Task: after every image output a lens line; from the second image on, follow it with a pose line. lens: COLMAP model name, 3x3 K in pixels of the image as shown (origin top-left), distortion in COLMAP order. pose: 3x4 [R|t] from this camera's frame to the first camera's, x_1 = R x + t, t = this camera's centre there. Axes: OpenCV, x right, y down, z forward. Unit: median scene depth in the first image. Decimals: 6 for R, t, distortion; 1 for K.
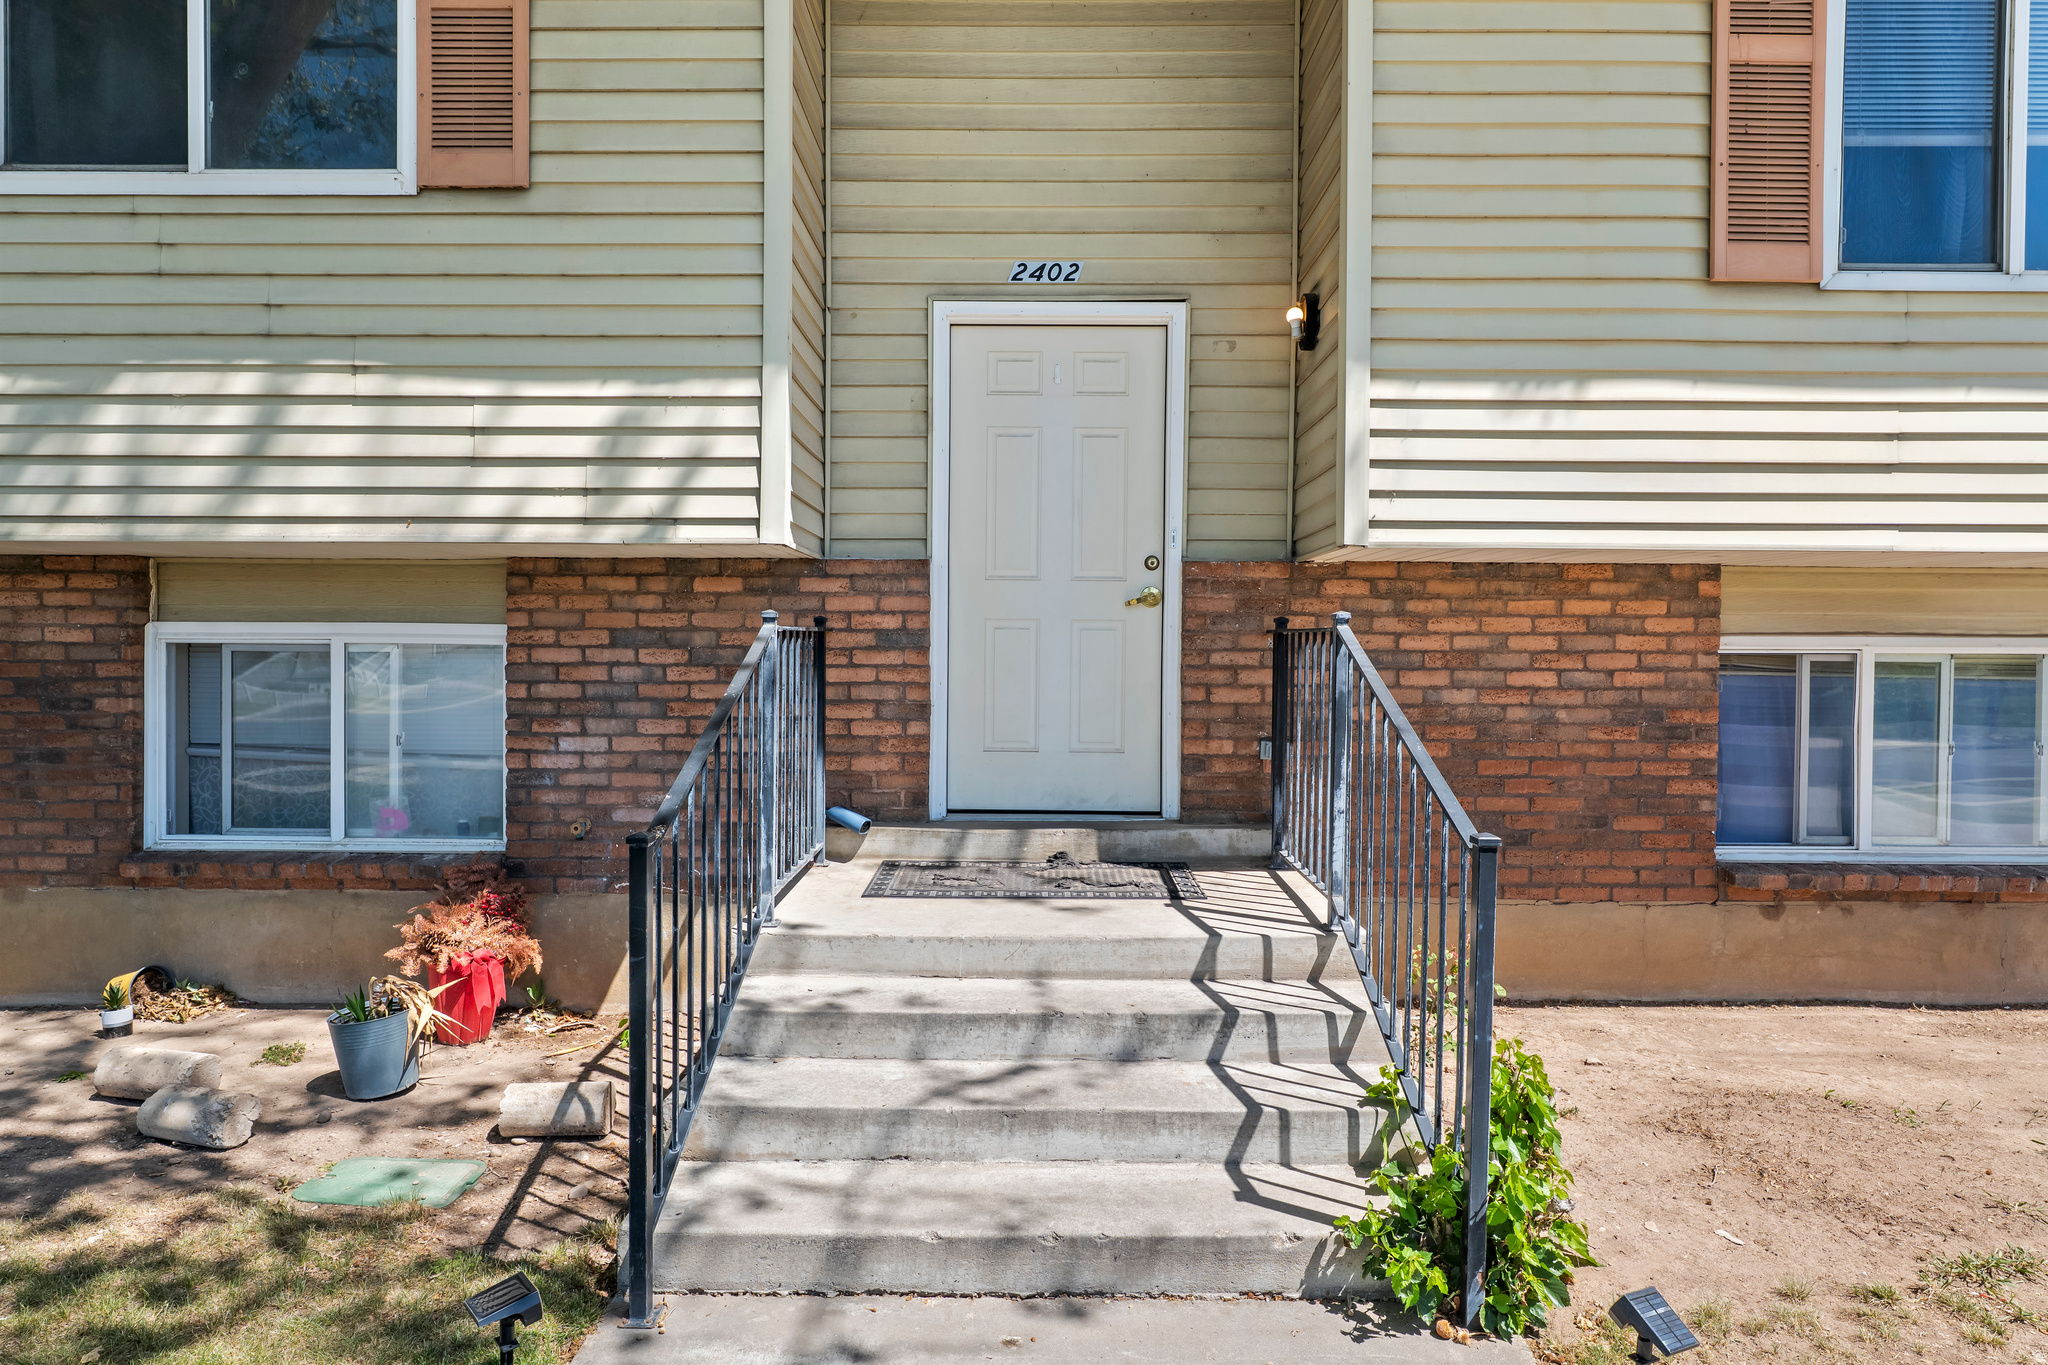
lens RADIAL K [[1117.4, 0, 1024.0], [0, 1117.4, 682.5], [0, 0, 1]] dist [-0.002554, -0.000899]
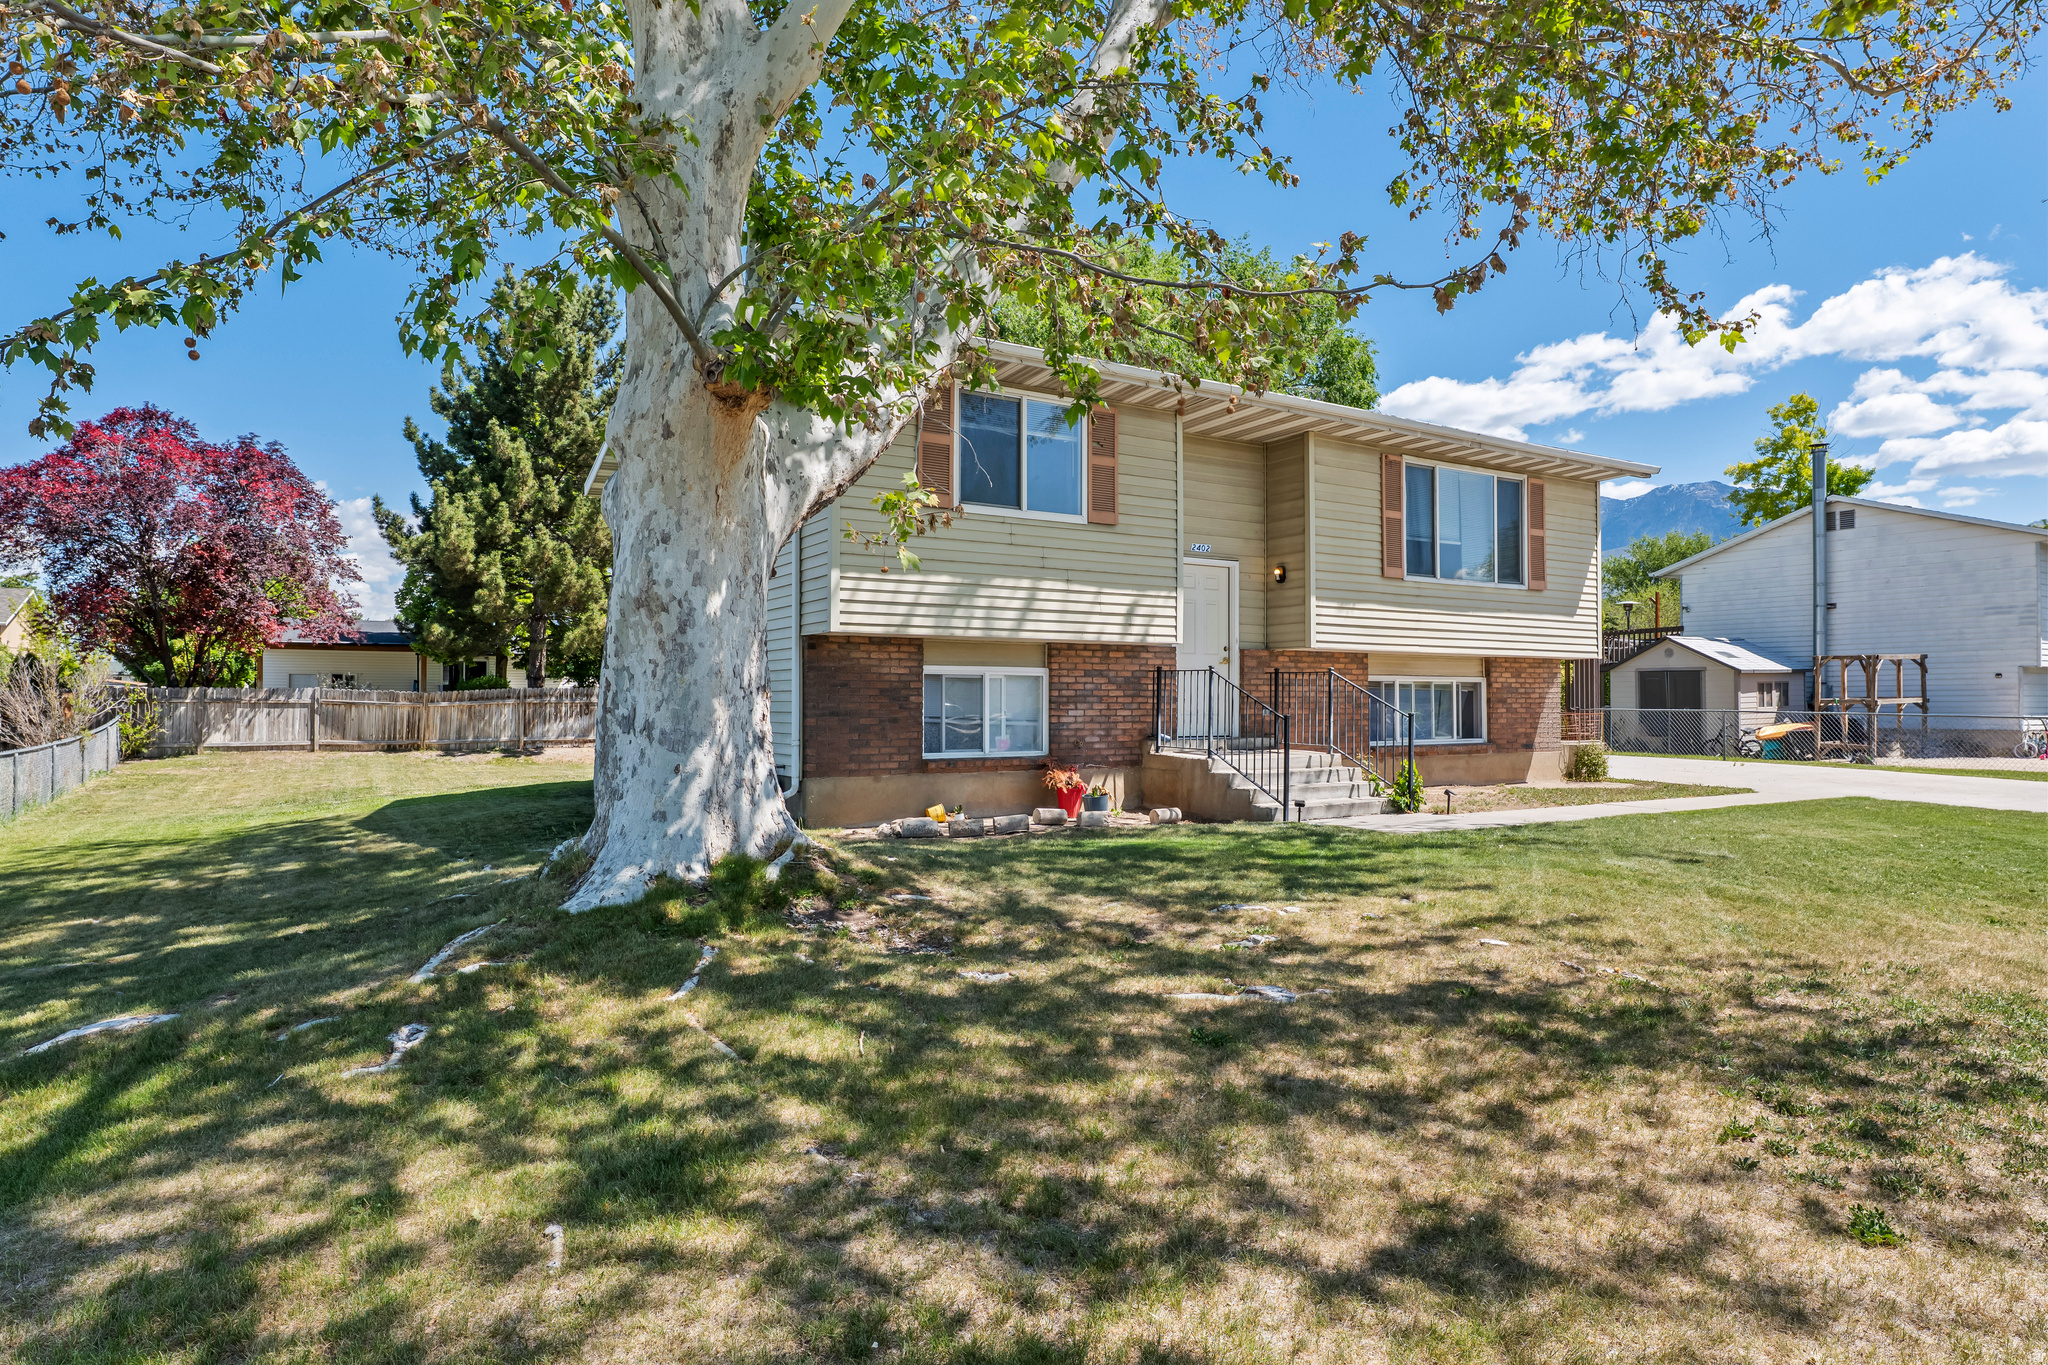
lens RADIAL K [[1162.5, 0, 1024.0], [0, 1162.5, 682.5], [0, 0, 1]] dist [-0.001085, -0.000320]
pose [[0.843427, 0.003307, 0.537234, -2.012563], [0.017630, 0.999272, -0.033830, 0.075121], [-0.536955, 0.038004, 0.842755, -1.293974]]
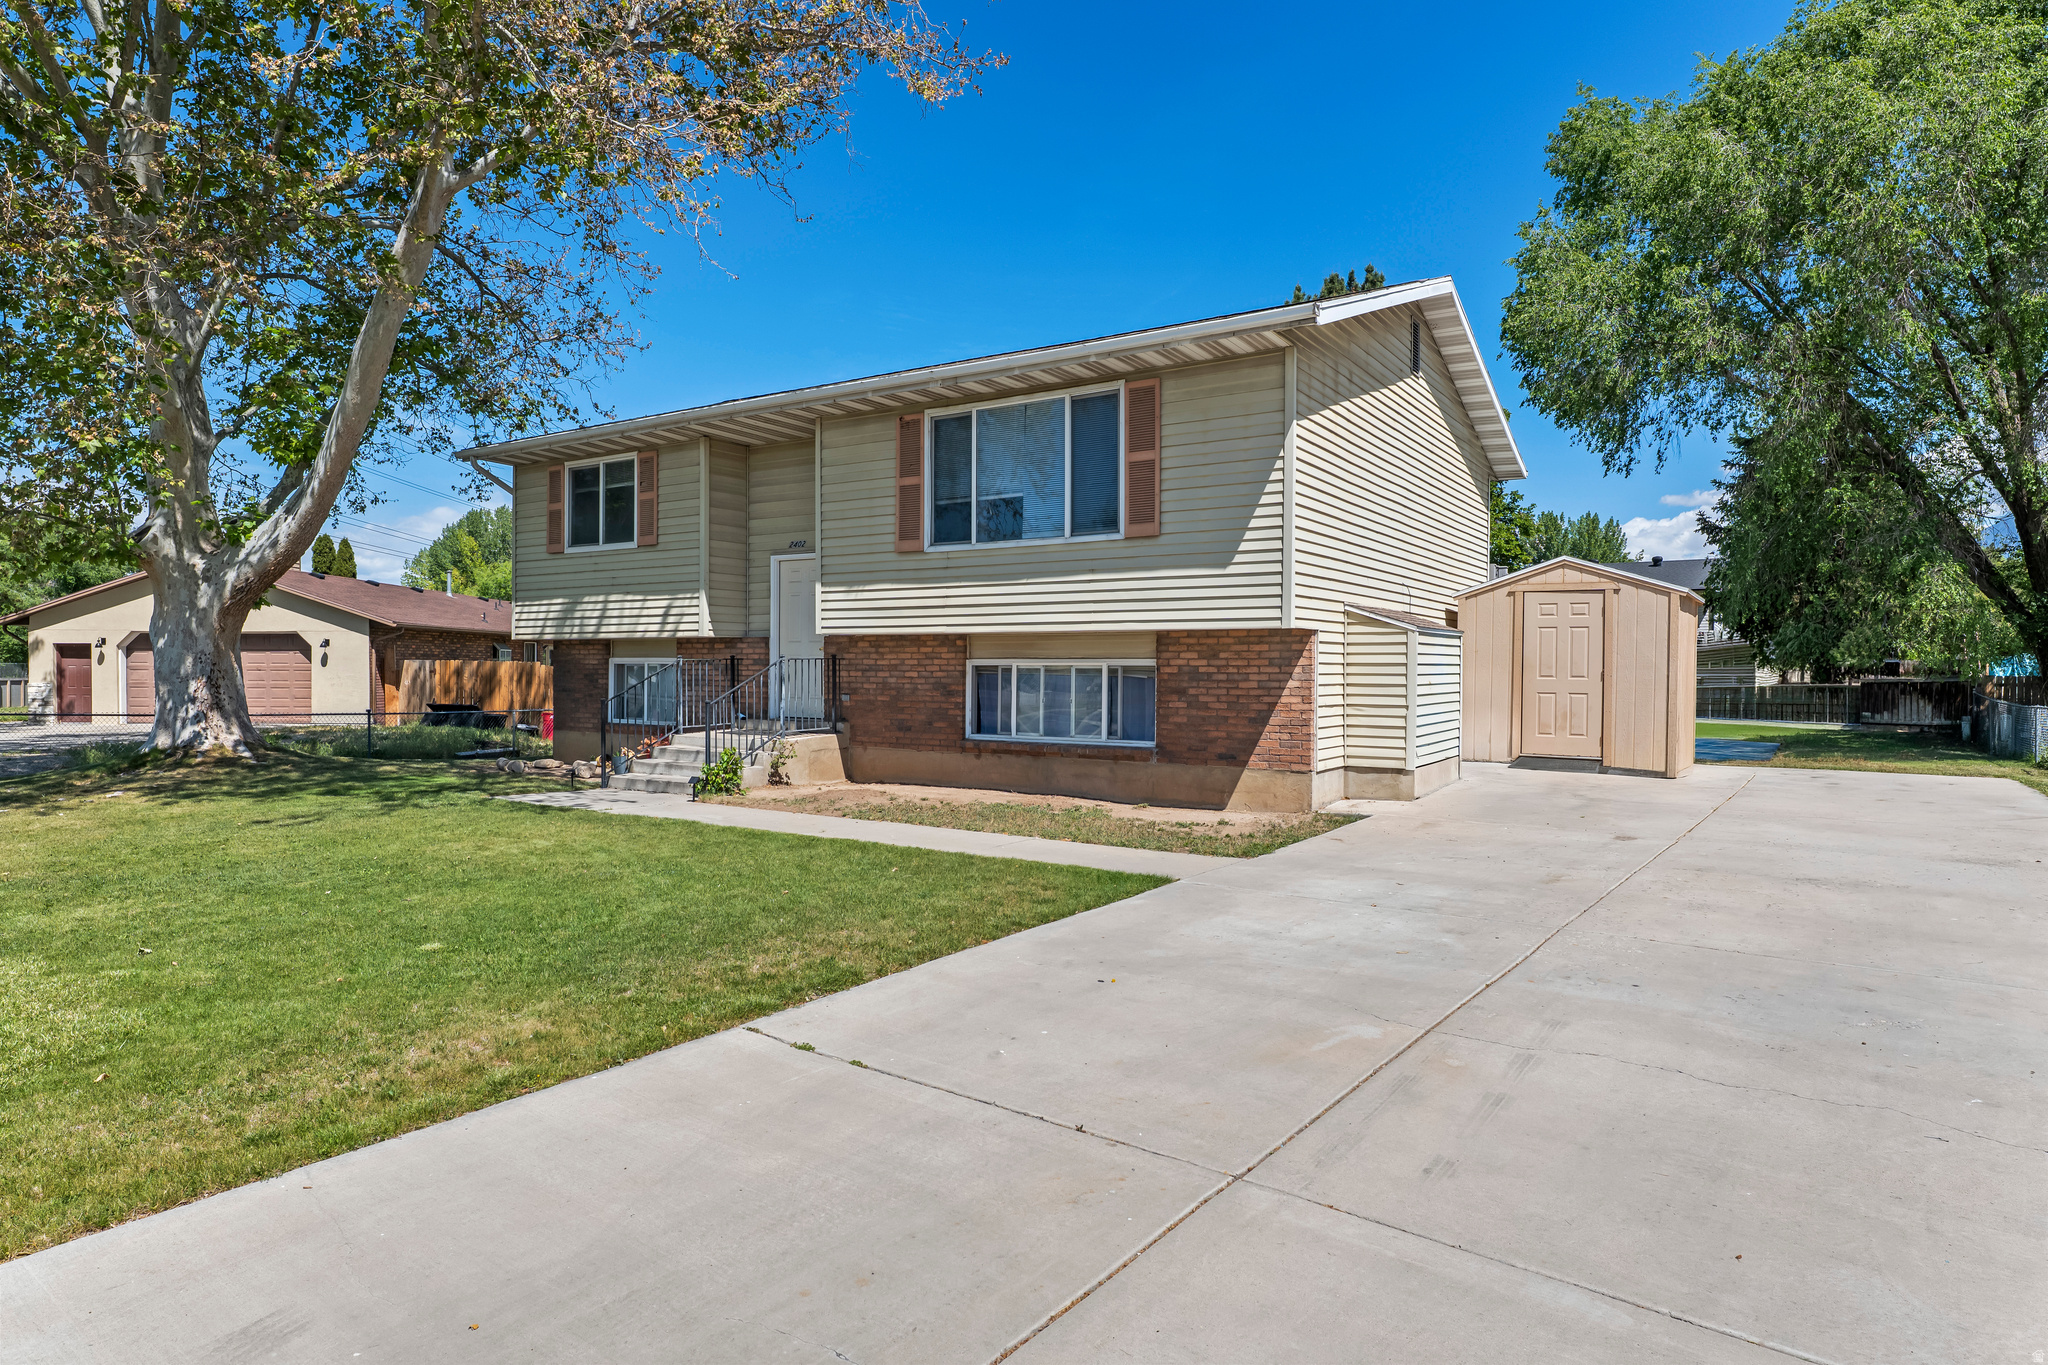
lens RADIAL K [[1162.5, 0, 1024.0], [0, 1162.5, 682.5], [0, 0, 1]] dist [-0.001085, -0.000320]
pose [[0.842664, 0.004602, -0.538420, 2.348990], [-0.013411, 0.999833, -0.012442, 0.052560], [0.538272, 0.017705, 0.842585, -1.419928]]
